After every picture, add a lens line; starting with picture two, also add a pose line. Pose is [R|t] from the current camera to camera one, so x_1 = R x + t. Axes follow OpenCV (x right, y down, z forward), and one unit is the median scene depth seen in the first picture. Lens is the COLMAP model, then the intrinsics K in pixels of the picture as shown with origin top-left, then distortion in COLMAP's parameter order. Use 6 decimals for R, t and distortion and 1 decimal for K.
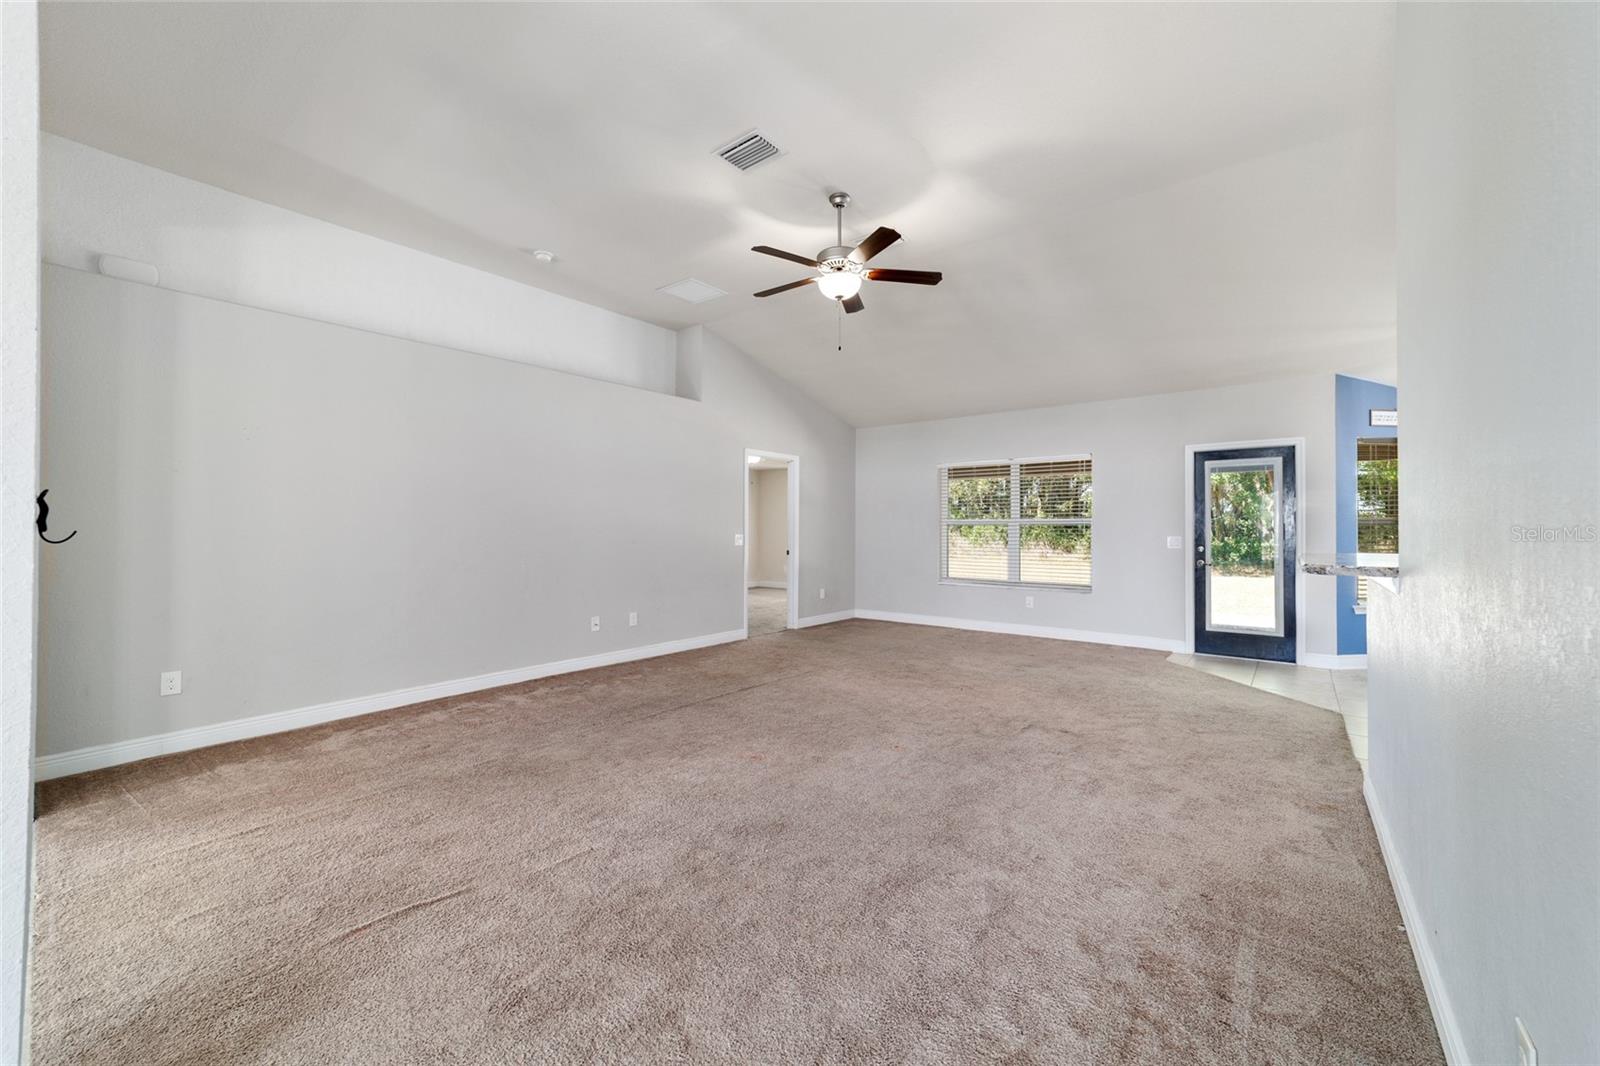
lens RADIAL K [[621.7, 0, 791.0], [0, 621.7, 518.8], [0, 0, 1]] dist [-0.001771, -0.000097]
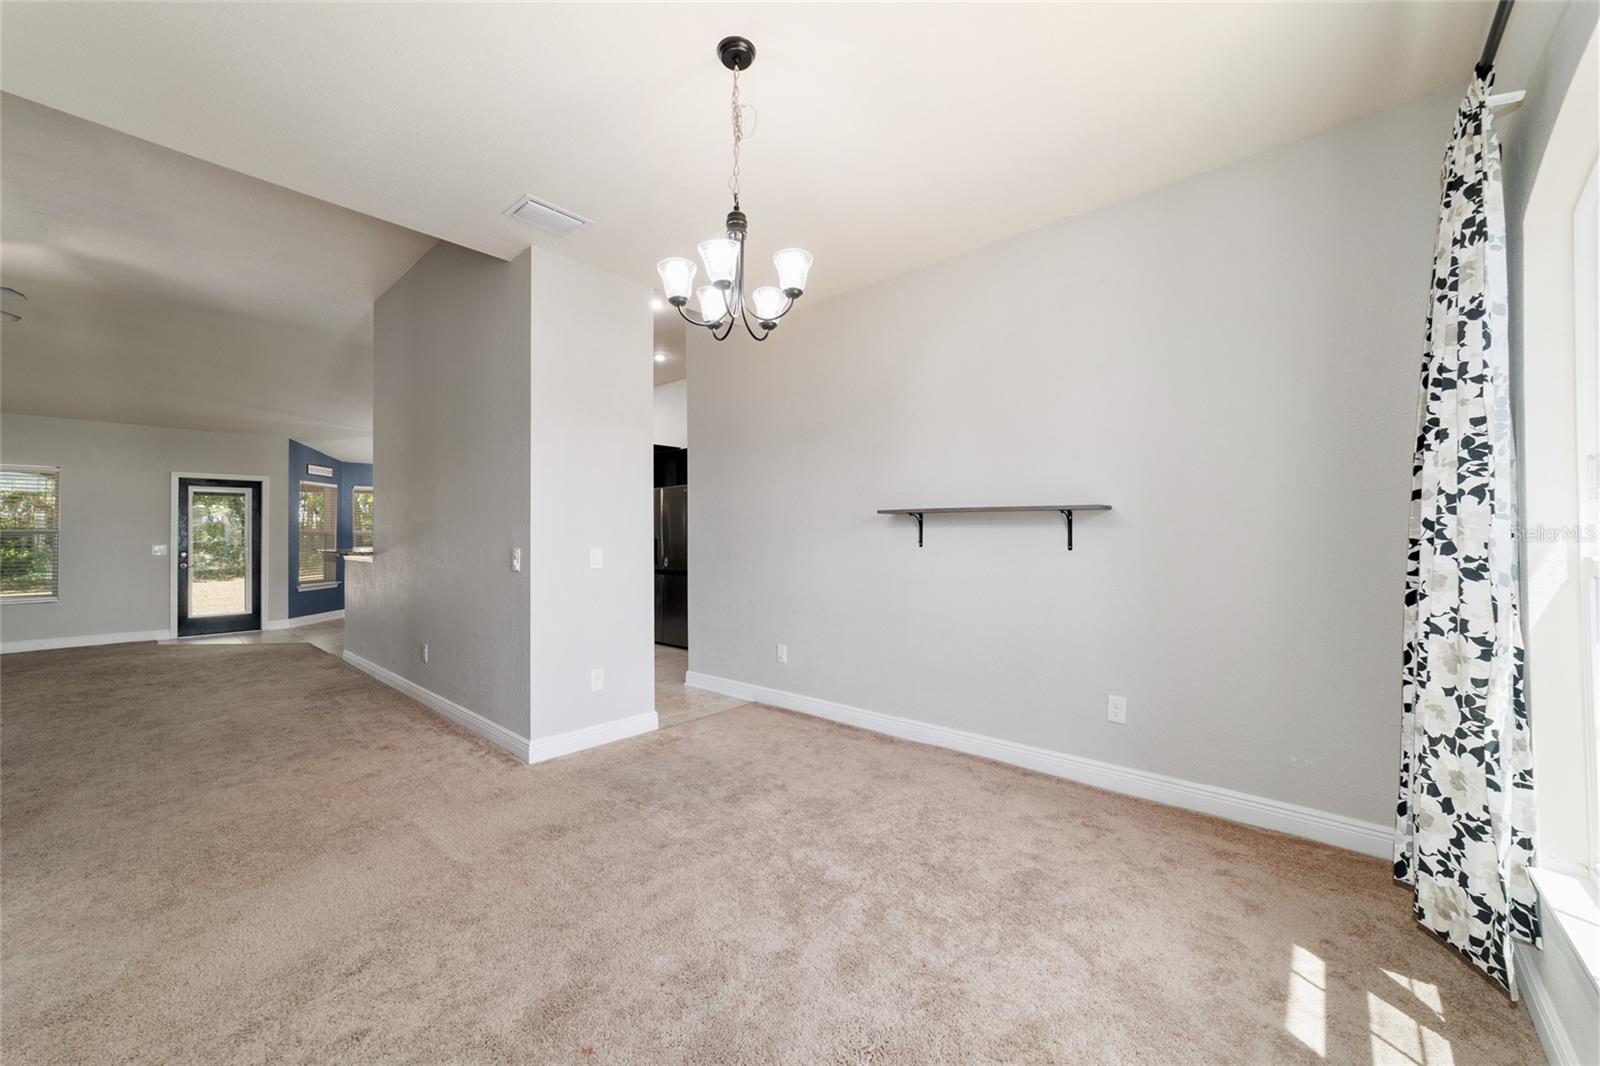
lens RADIAL K [[615.0, 0, 802.3], [0, 615.0, 529.5], [0, 0, 1]] dist [-0.021245, 0.008996]
pose [[0.045795, 0.008466, 0.998915, -0.533970], [-0.007956, 0.999935, -0.008110, -0.002889], [-0.998919, -0.007576, 0.045860, -0.325411]]
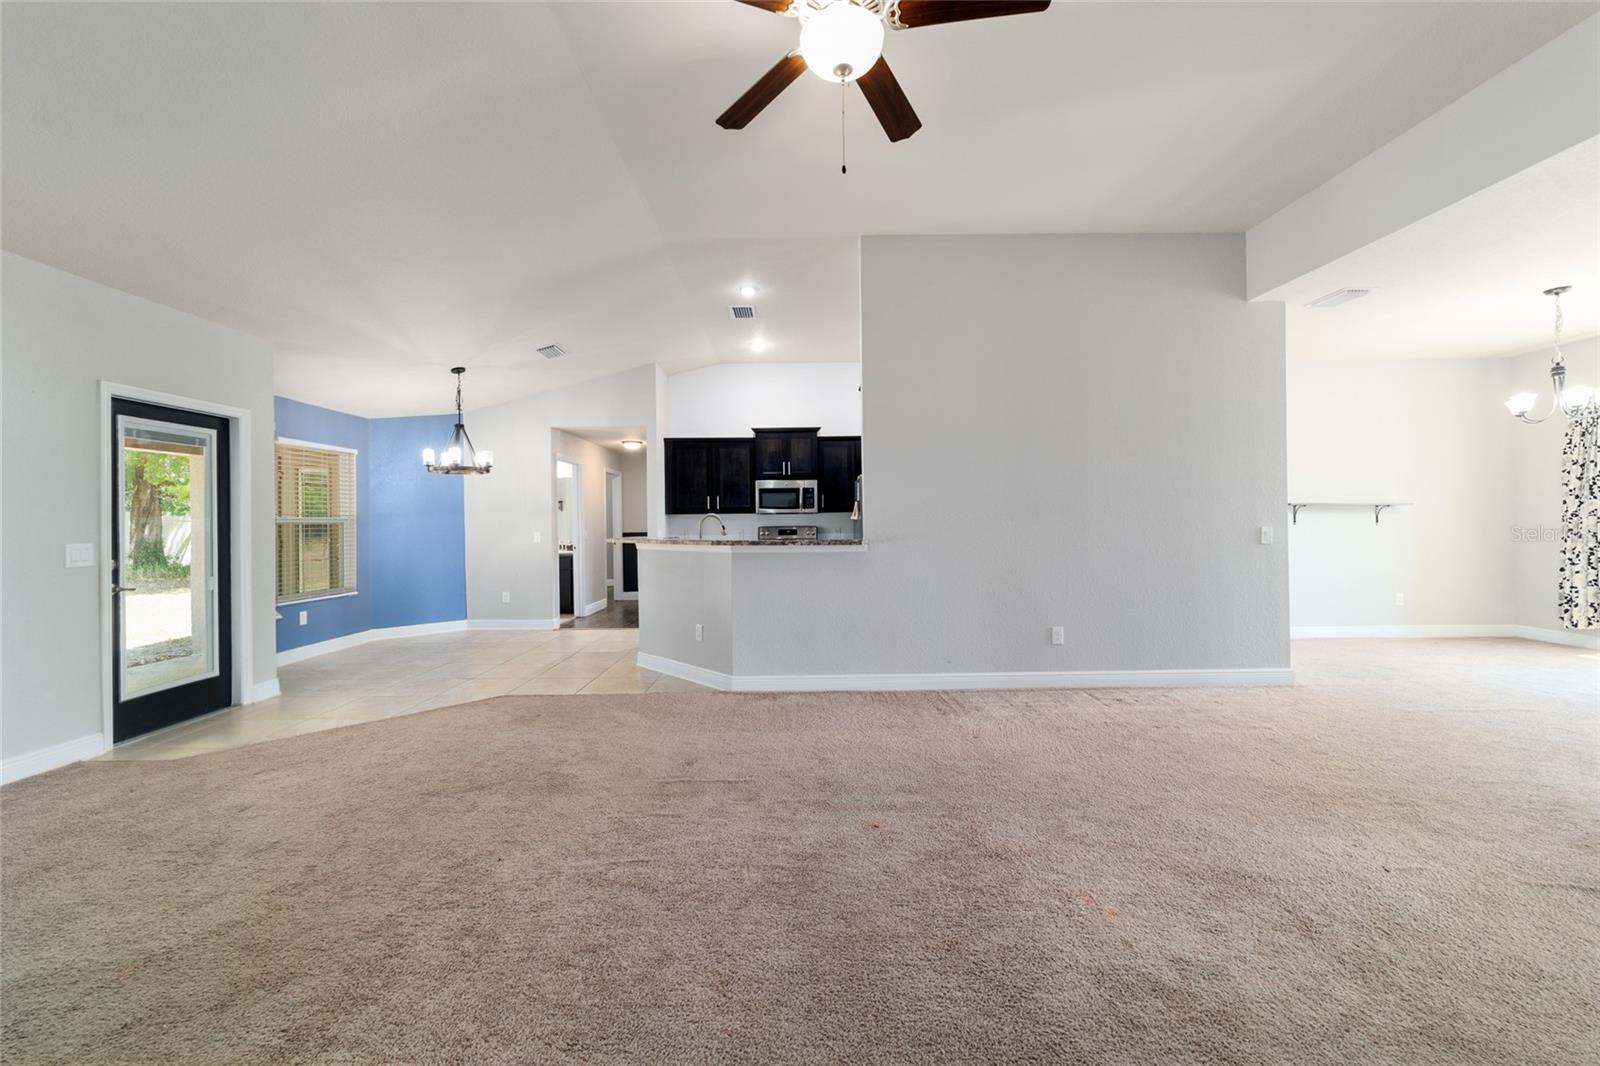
lens RADIAL K [[614.0, 0, 796.2], [0, 614.0, 526.7], [0, 0, 1]] dist [-0.019995, 0.009125]
pose [[-0.632791, -0.001065, 0.774322, -0.187367], [-0.001625, 0.999999, 0.000048, 0.012582], [-0.774321, -0.001228, -0.632792, 0.887385]]
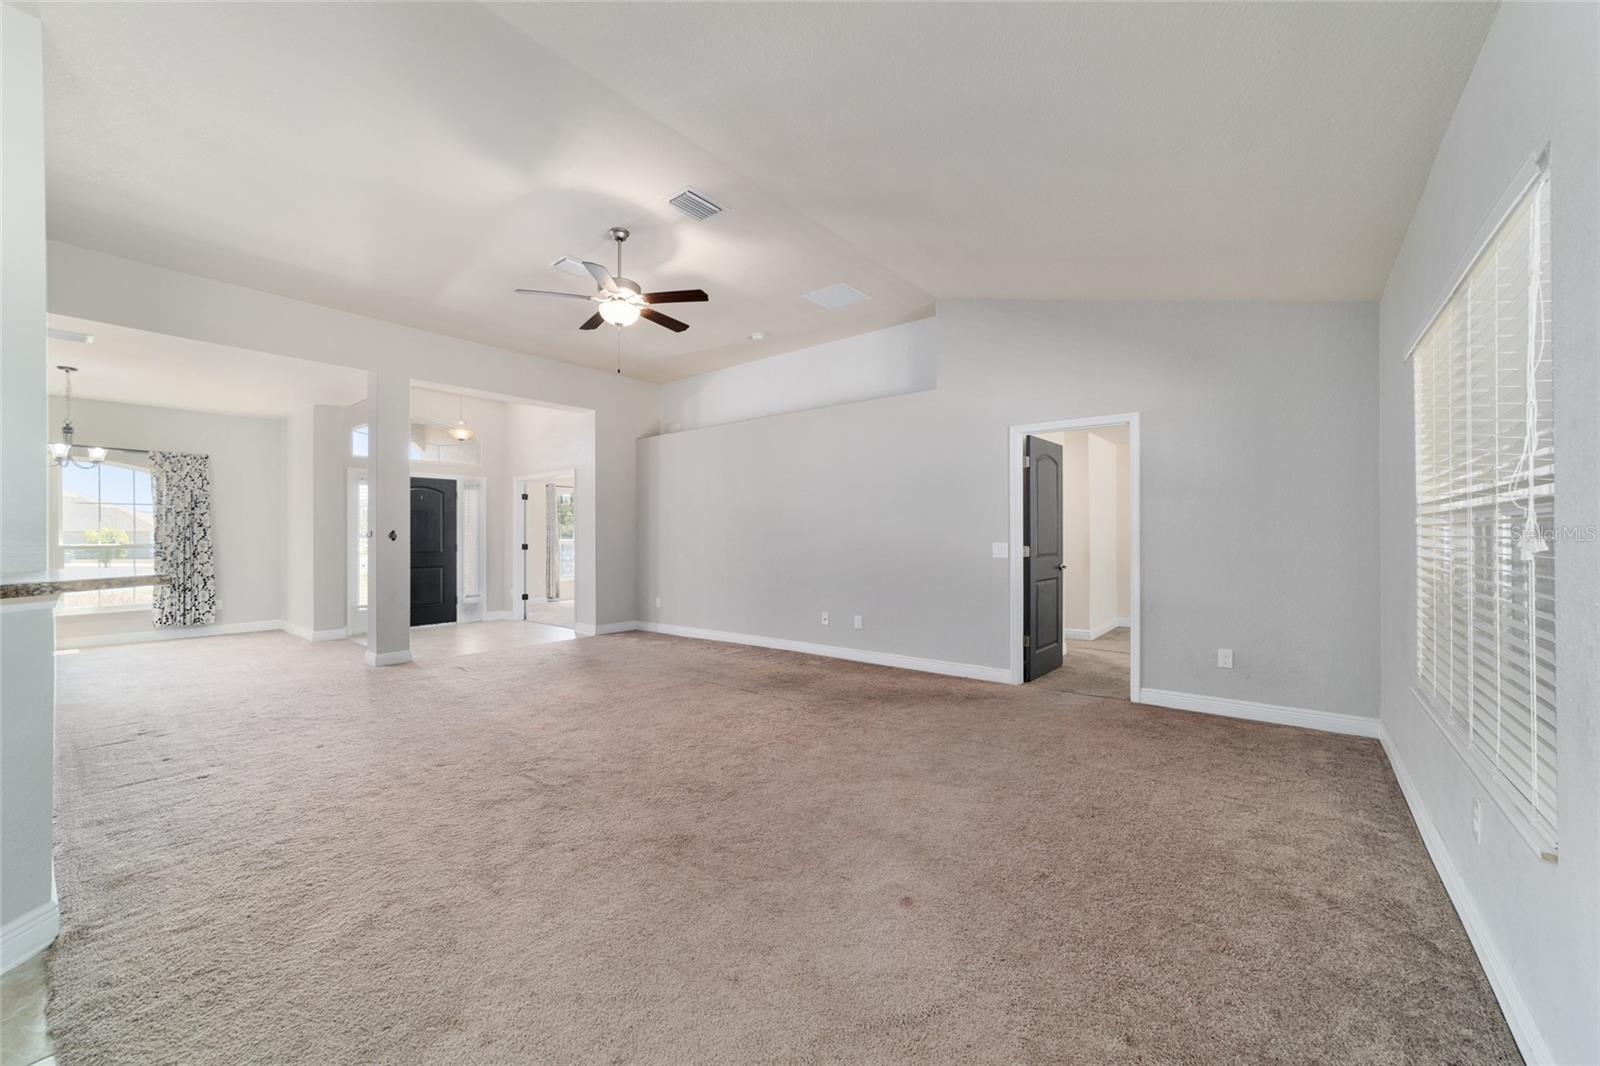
lens RADIAL K [[615.0, 0, 802.3], [0, 615.0, 529.5], [0, 0, 1]] dist [-0.021245, 0.008996]
pose [[0.014588, -0.013862, -0.999797, 0.758369], [0.019161, 0.999724, -0.013581, 0.016411], [0.999710, -0.018959, 0.014850, 0.858455]]
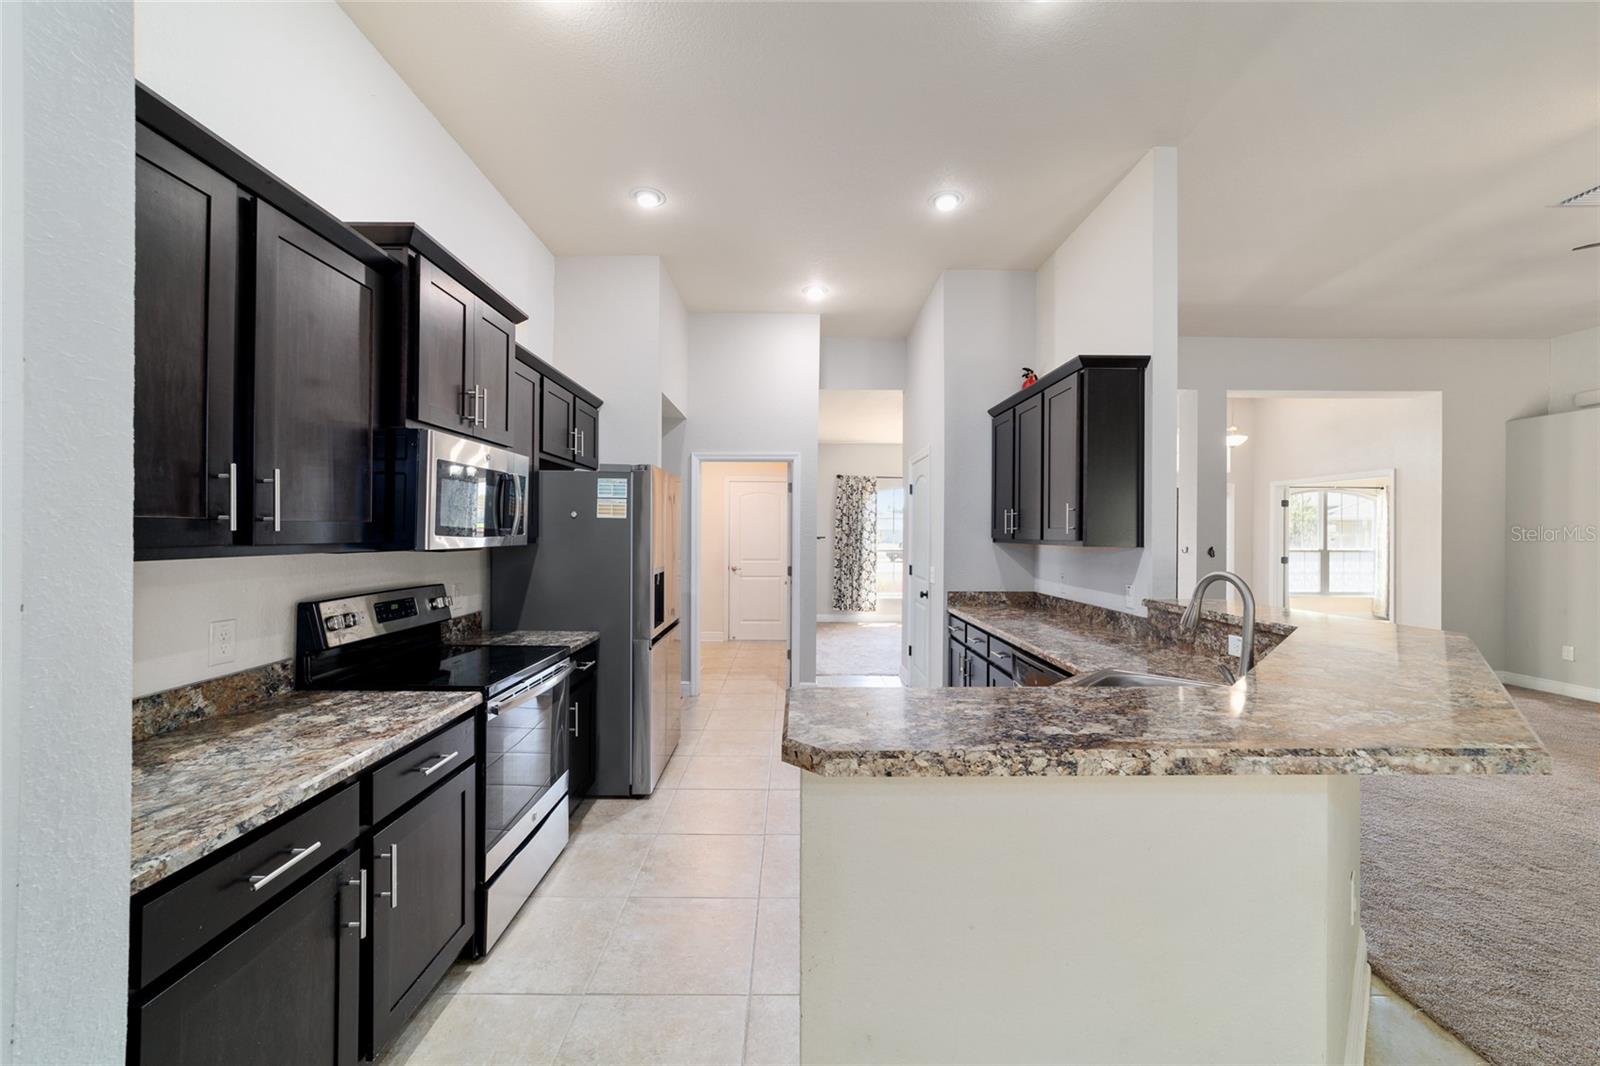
lens RADIAL K [[614.0, 0, 796.2], [0, 614.0, 526.7], [0, 0, 1]] dist [-0.019995, 0.009125]
pose [[-0.771449, -0.012371, -0.636171, 0.898504], [0.001803, 0.999764, -0.021627, -0.020889], [0.636288, -0.017831, -0.771245, 0.537469]]
